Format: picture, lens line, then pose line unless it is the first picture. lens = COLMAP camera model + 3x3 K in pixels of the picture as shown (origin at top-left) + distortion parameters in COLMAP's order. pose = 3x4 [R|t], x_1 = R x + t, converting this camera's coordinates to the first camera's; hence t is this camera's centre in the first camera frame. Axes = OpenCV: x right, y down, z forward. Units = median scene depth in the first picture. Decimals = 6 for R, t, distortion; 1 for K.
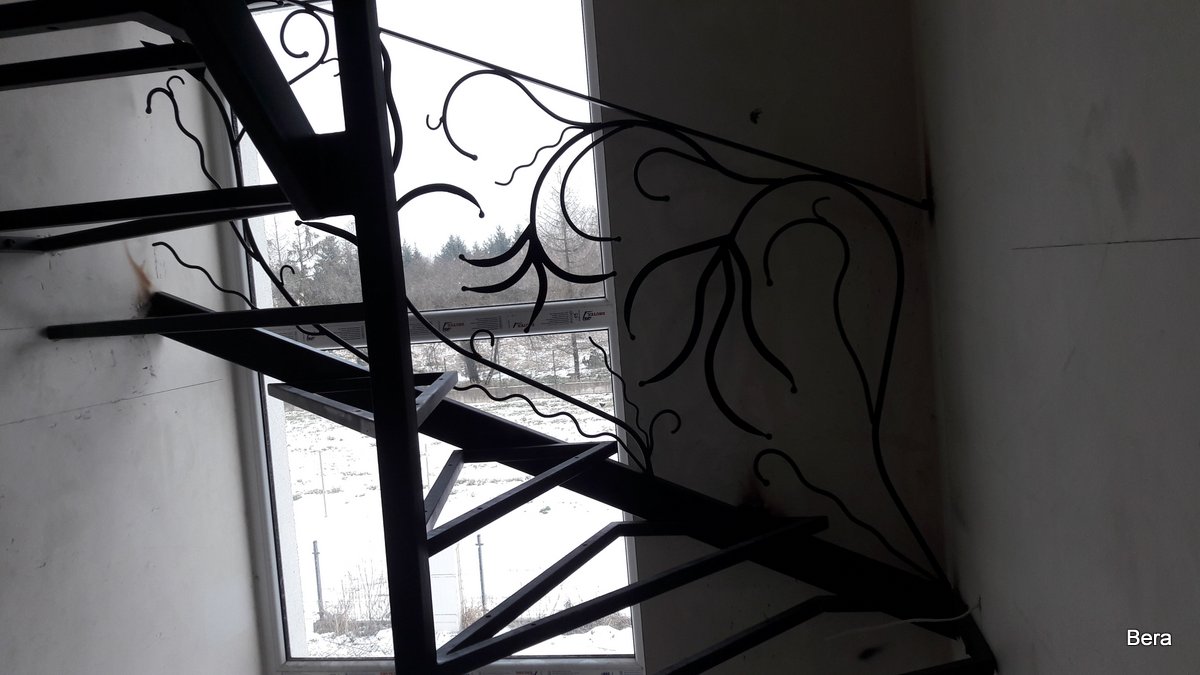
lens RADIAL K [[957.9, 0, 600.0], [0, 957.9, 337.5], [0, 0, 1]] dist [0.237971, -0.601475]
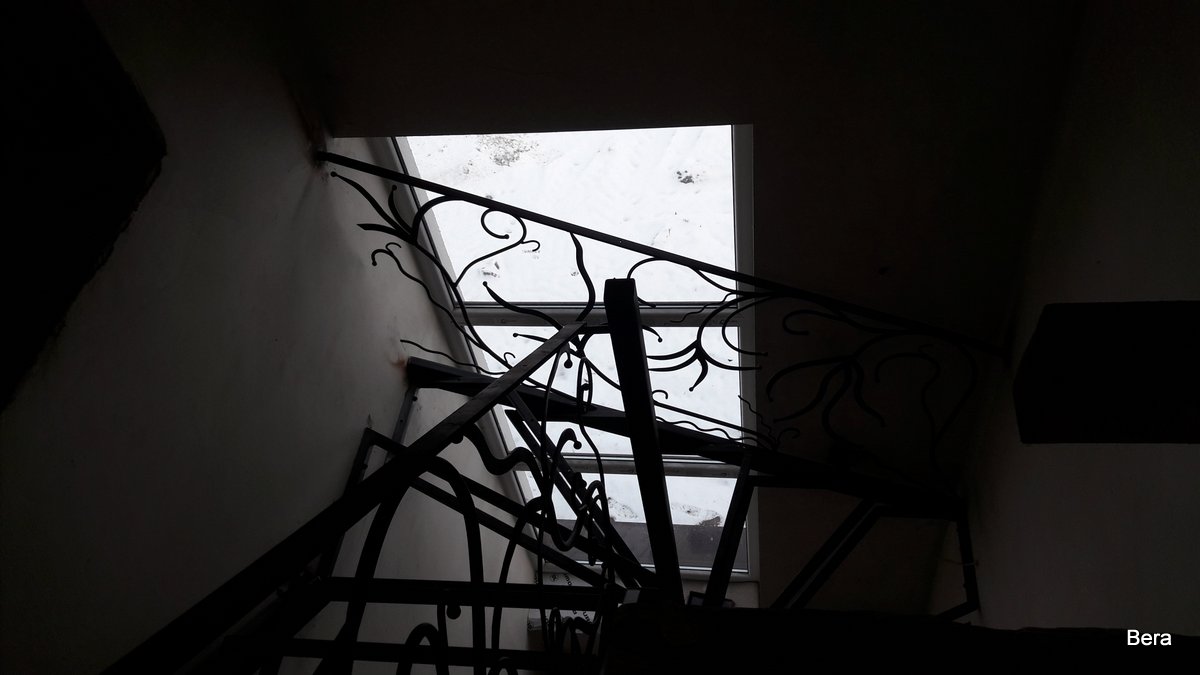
lens RADIAL K [[940.1, 0, 593.4], [0, 940.1, 334.5], [0, 0, 1]] dist [0.124480, -0.250527]
pose [[0.996956, -0.077223, -0.010775, -0.197959], [0.062878, 0.714534, 0.696769, -1.023674], [-0.046107, -0.695325, 0.717215, 0.095527]]
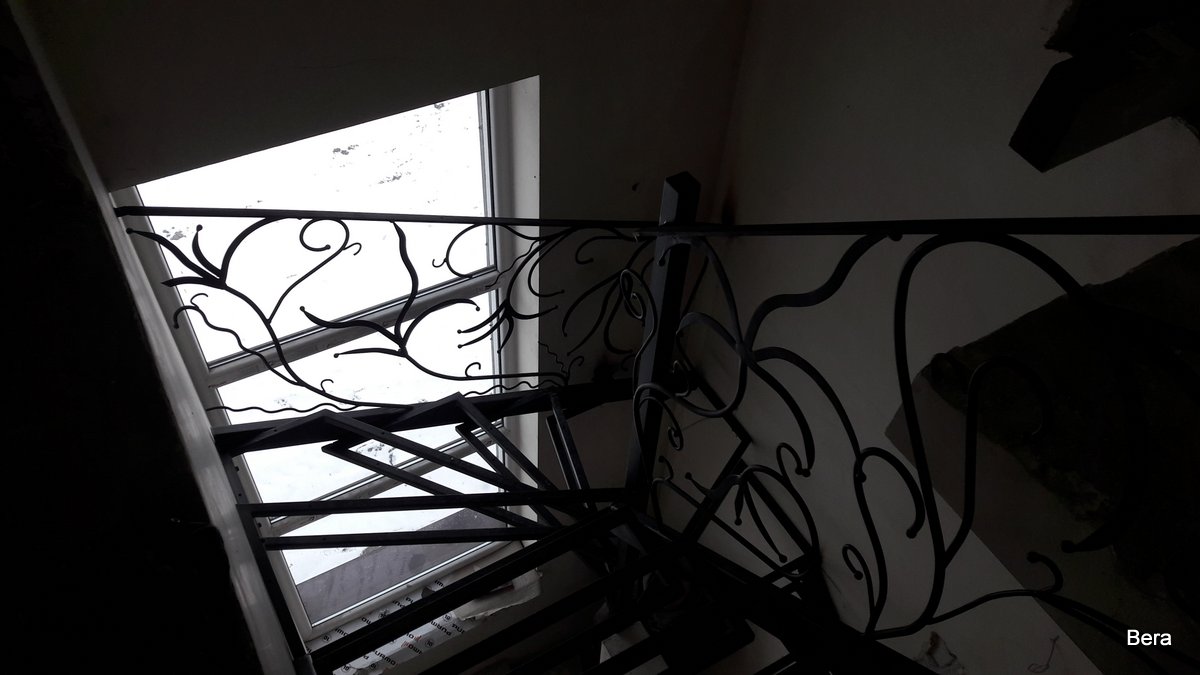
lens RADIAL K [[932.8, 0, 603.2], [0, 932.8, 320.0], [0, 0, 1]] dist [0.130032, -0.245133]
pose [[0.754244, -0.394080, 0.525183, -0.684579], [-0.066964, 0.749521, 0.658585, -0.990590], [-0.653171, -0.531902, 0.538932, 0.167980]]
